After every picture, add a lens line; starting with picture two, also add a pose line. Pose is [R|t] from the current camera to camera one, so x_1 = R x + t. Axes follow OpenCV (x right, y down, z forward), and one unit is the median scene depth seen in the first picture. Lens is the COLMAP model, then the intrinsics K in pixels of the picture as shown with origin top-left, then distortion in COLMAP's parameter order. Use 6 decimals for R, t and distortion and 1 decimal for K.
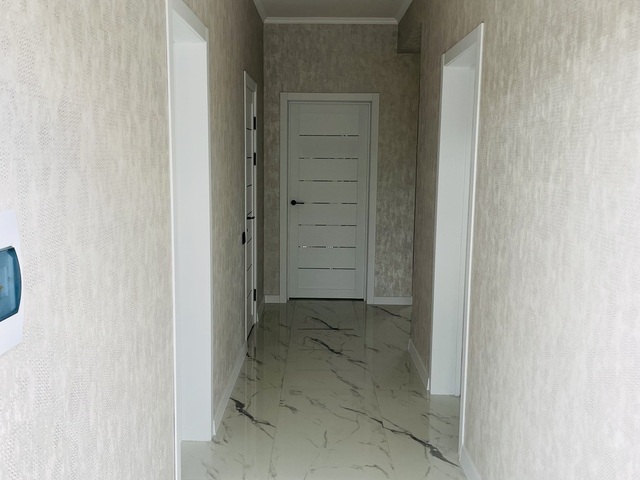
lens RADIAL K [[664.6, 0, 315.9], [0, 664.6, 244.3], [0, 0, 1]] dist [0.108811, -0.008372]
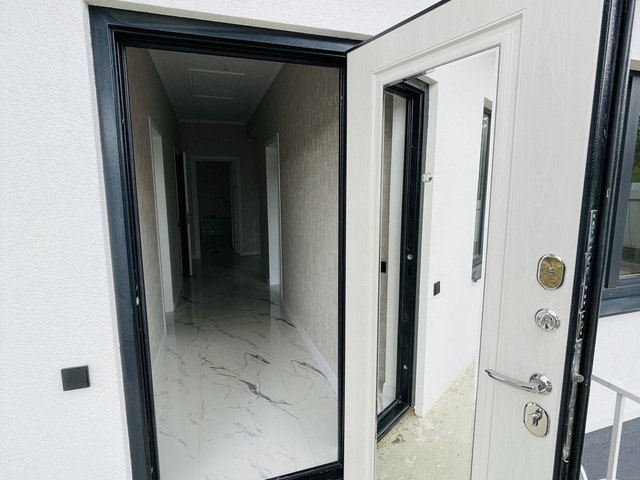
lens RADIAL K [[355.7, 0, 320.0], [0, 355.7, 240.0], [0, 0, 1]] dist [-0.000306, -0.000317]
pose [[0.952169, -0.063476, 0.298905, -0.016120], [0.058683, 0.997964, 0.024993, 0.027768], [-0.299883, -0.006257, 0.953956, -0.164627]]
